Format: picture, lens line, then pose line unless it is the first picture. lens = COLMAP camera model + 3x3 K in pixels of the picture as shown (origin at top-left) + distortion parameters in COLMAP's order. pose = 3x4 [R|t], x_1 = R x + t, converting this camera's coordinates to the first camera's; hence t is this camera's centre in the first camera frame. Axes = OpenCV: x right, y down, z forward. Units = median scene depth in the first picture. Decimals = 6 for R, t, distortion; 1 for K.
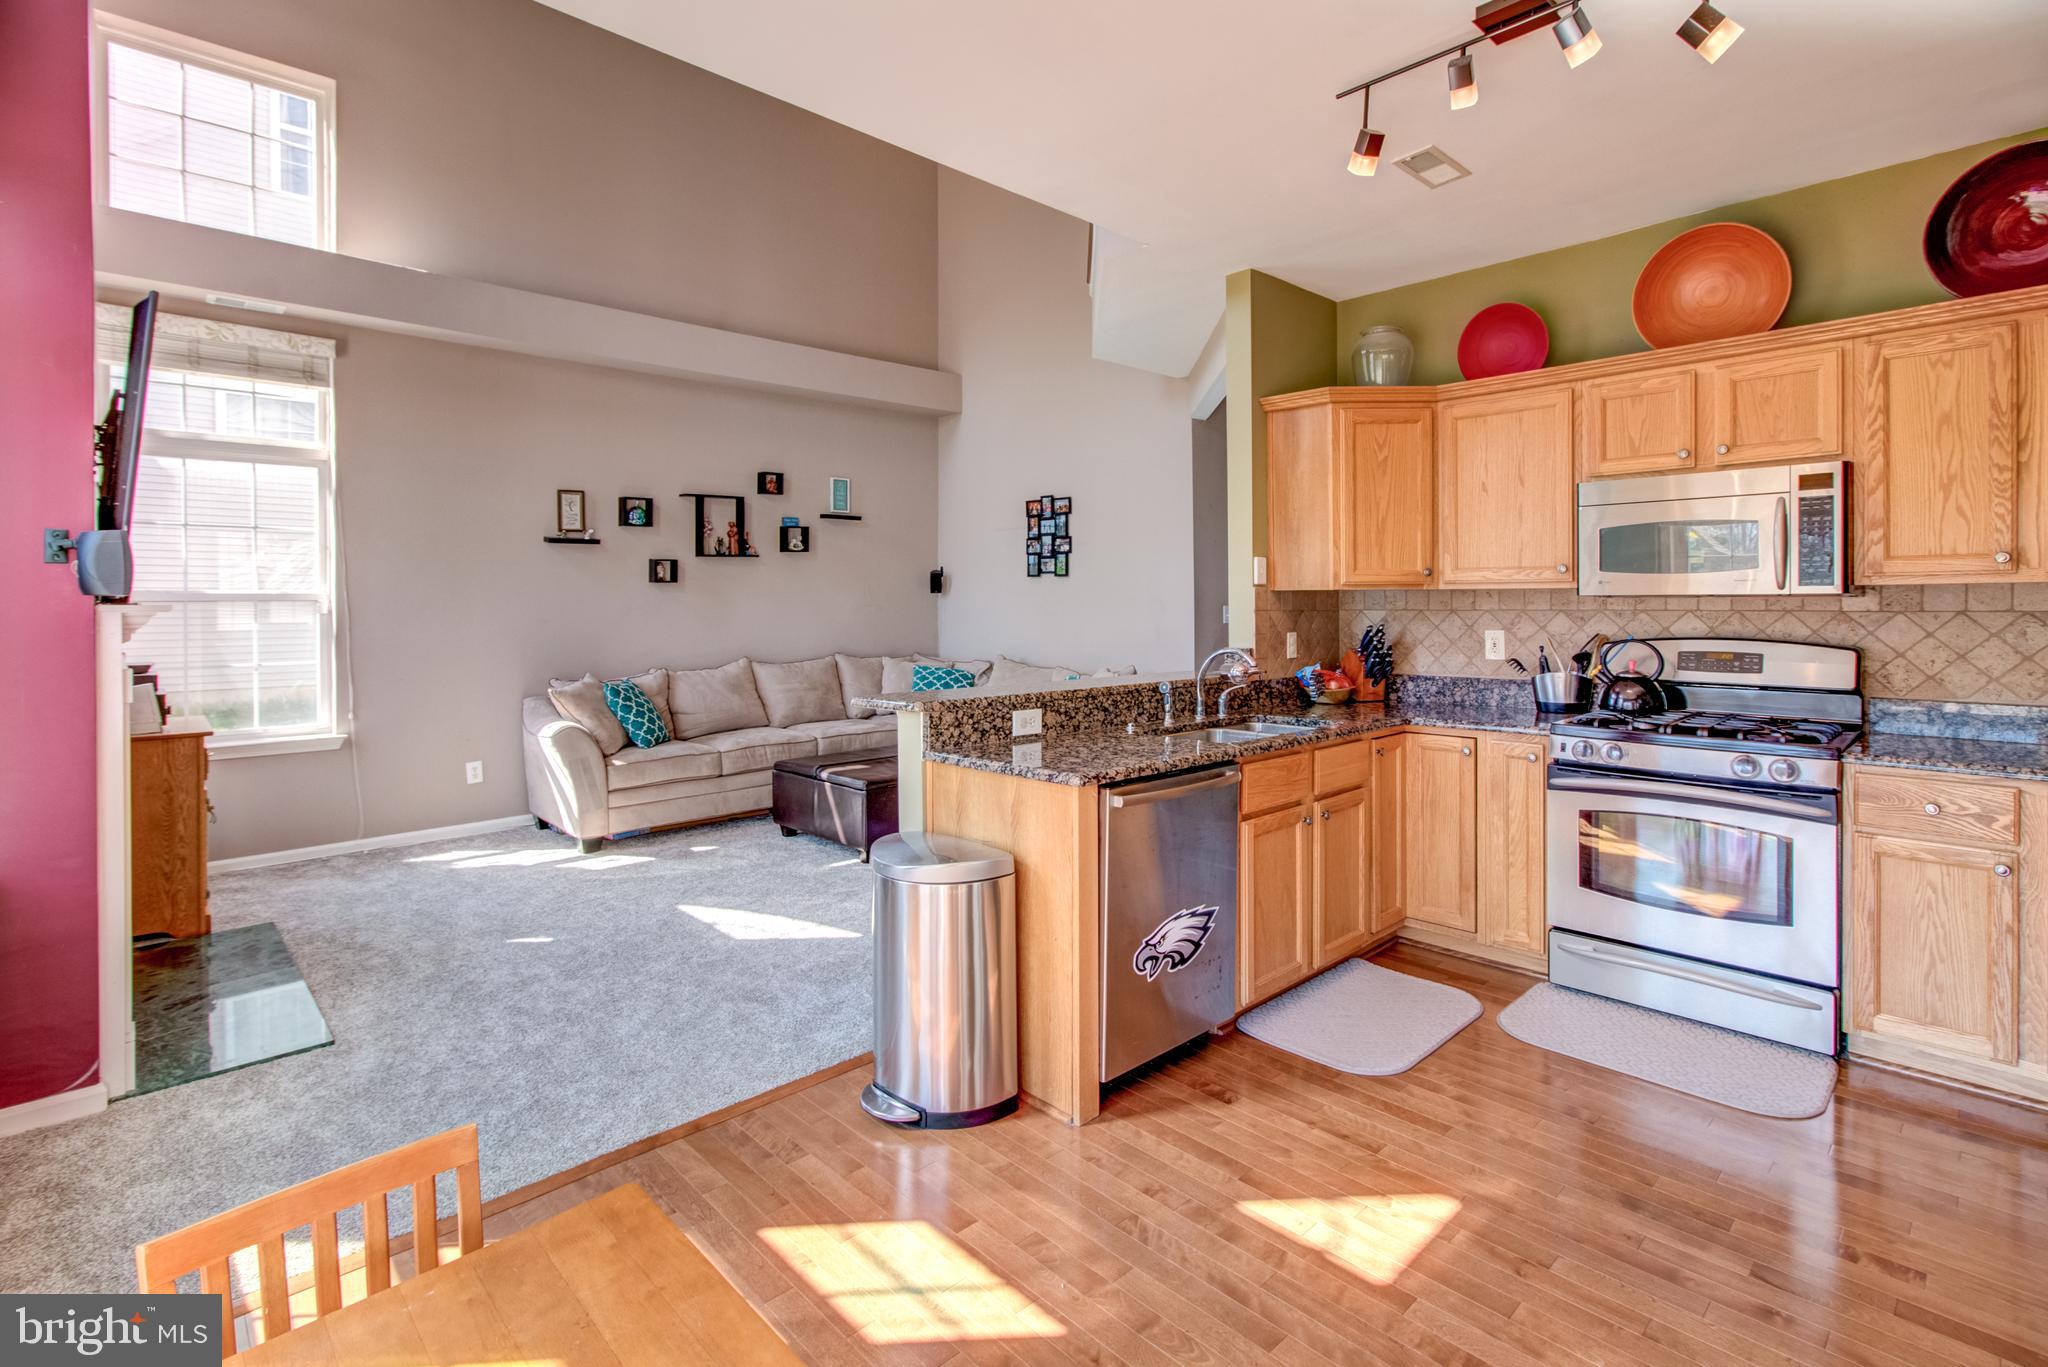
lens RADIAL K [[986.8, 0, 1029.8], [0, 986.8, 602.3], [0, 0, 1]] dist [0.000436, 0.000814]
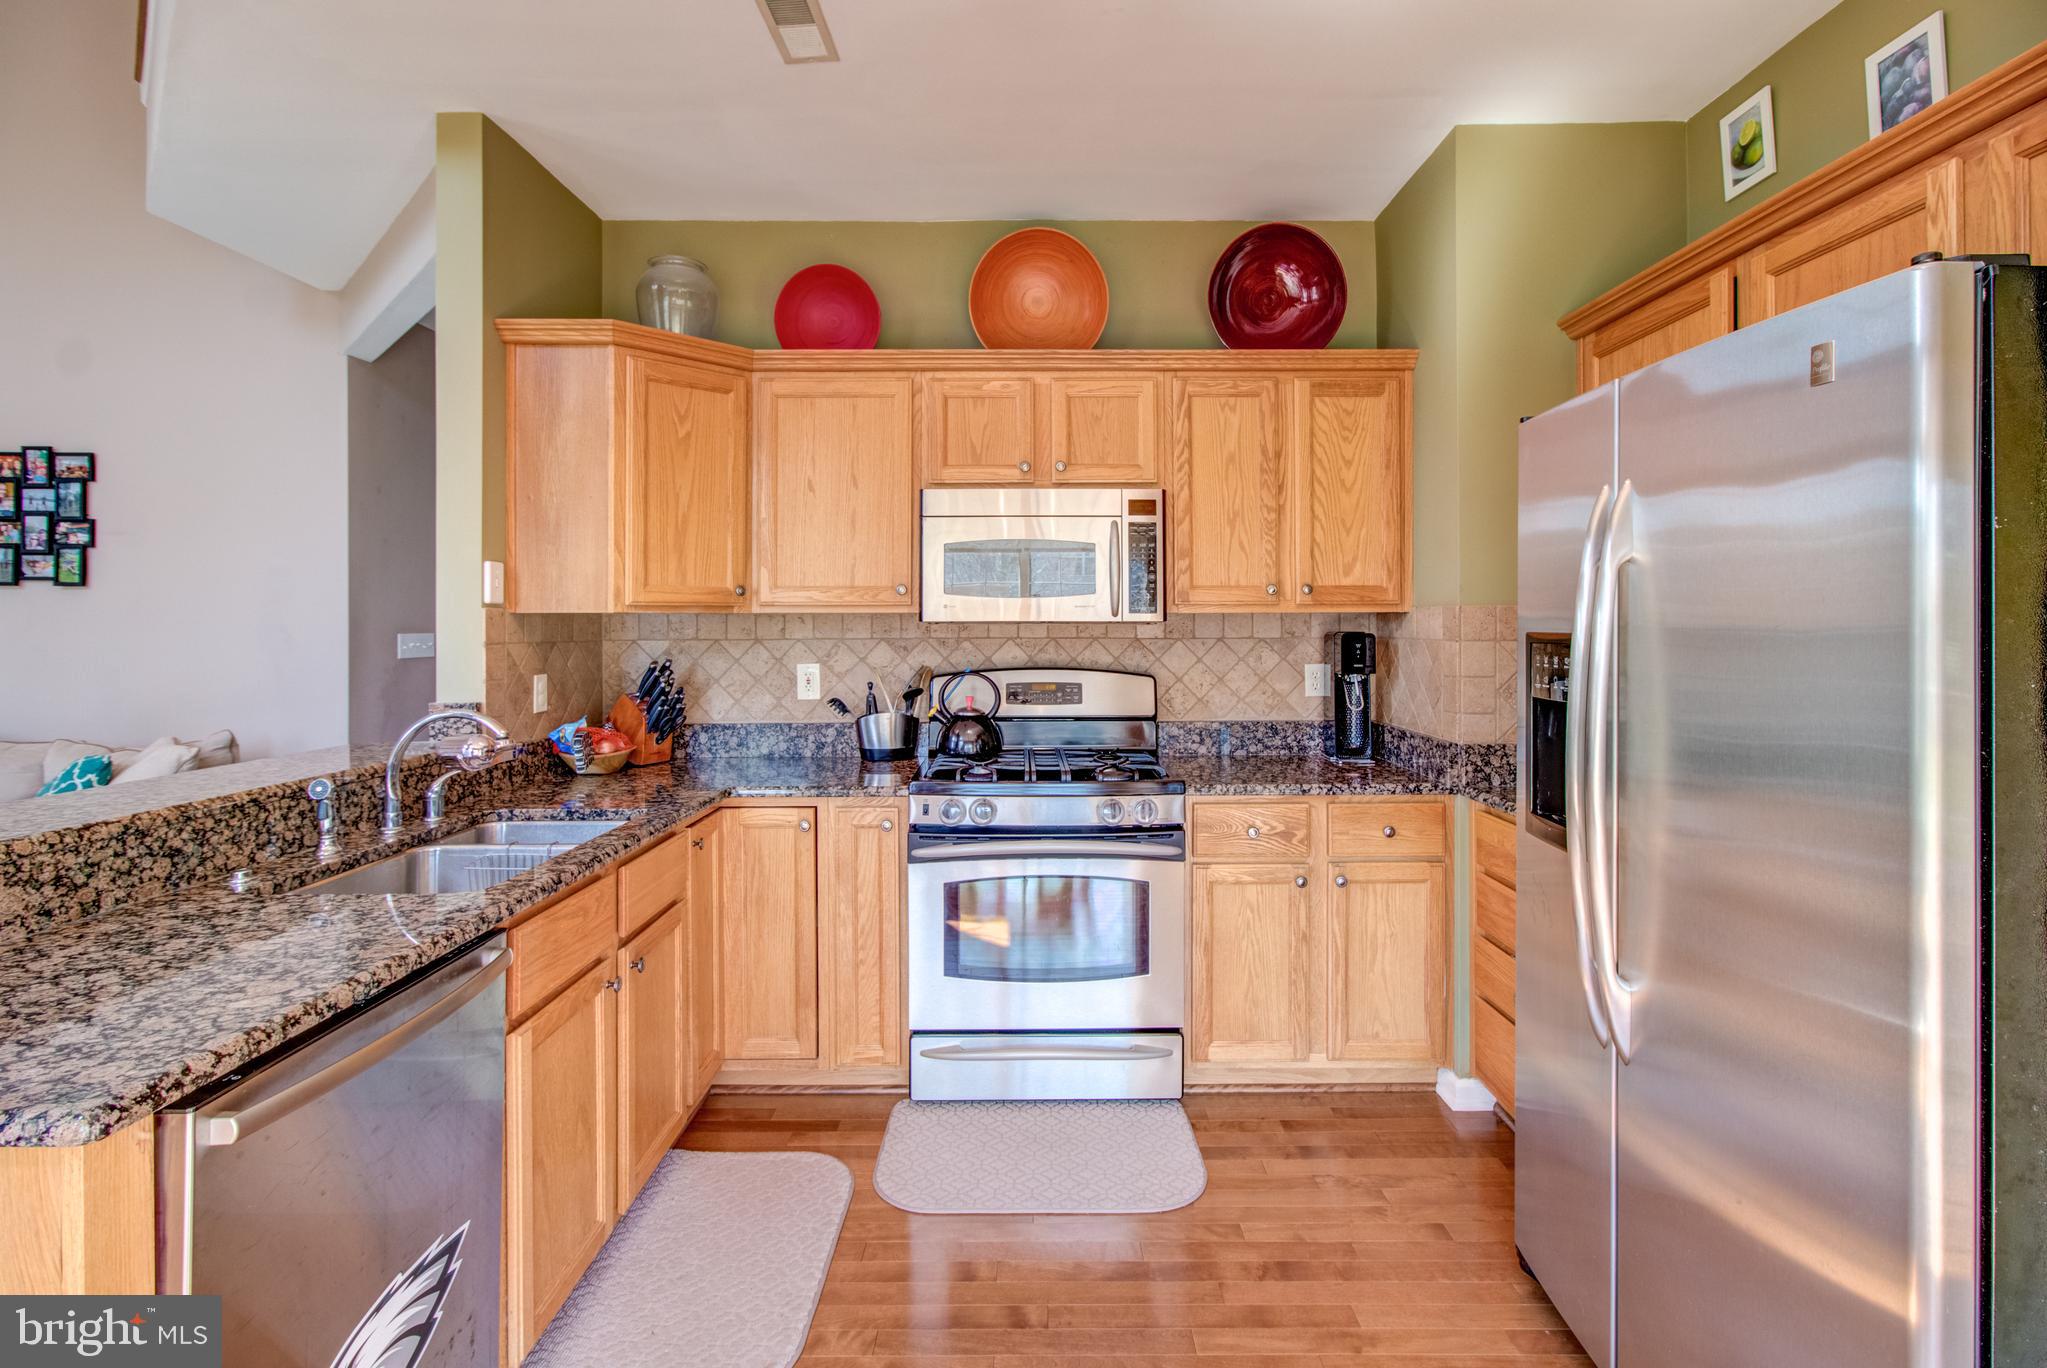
lens RADIAL K [[965.2, 0, 1036.8], [0, 965.2, 616.9], [0, 0, 1]] dist [-0.000498, 0.001086]
pose [[0.688302, 0.006287, 0.725397, 0.019480], [0.000390, 0.999959, -0.009036, -0.003653], [-0.725424, 0.006502, 0.688271, 0.328019]]
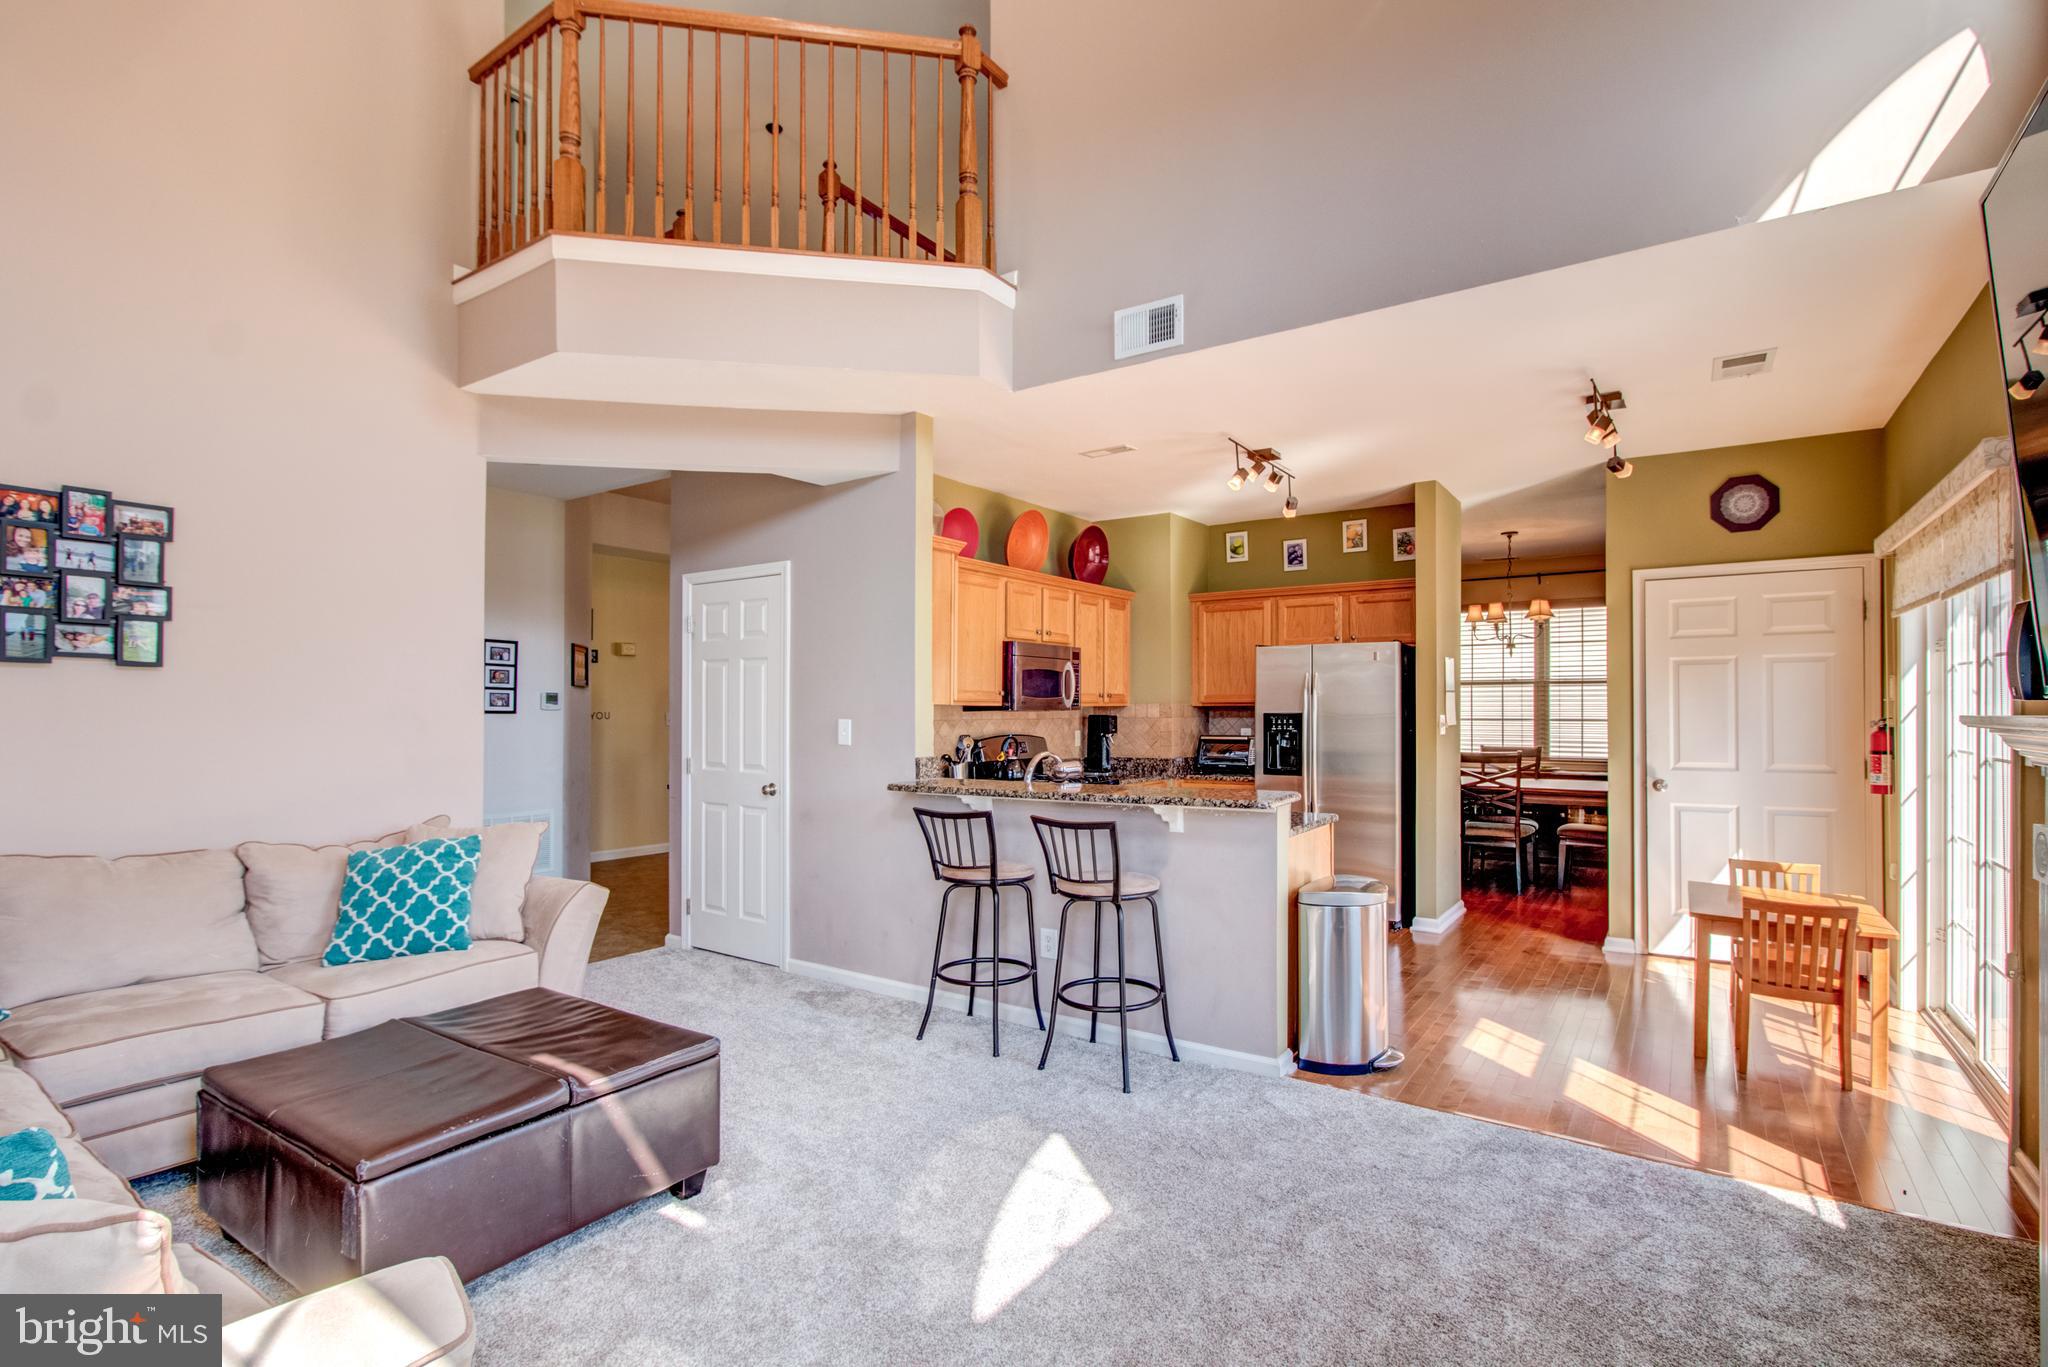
lens RADIAL K [[983.1, 0, 1059.3], [0, 983.1, 708.8], [0, 0, 1]] dist [-0.018085, 0.000135]
pose [[-0.235192, 0.005458, 0.971934, -0.959656], [0.004663, 0.999979, -0.004487, -0.001531], [-0.971938, 0.003477, -0.235212, 1.207782]]
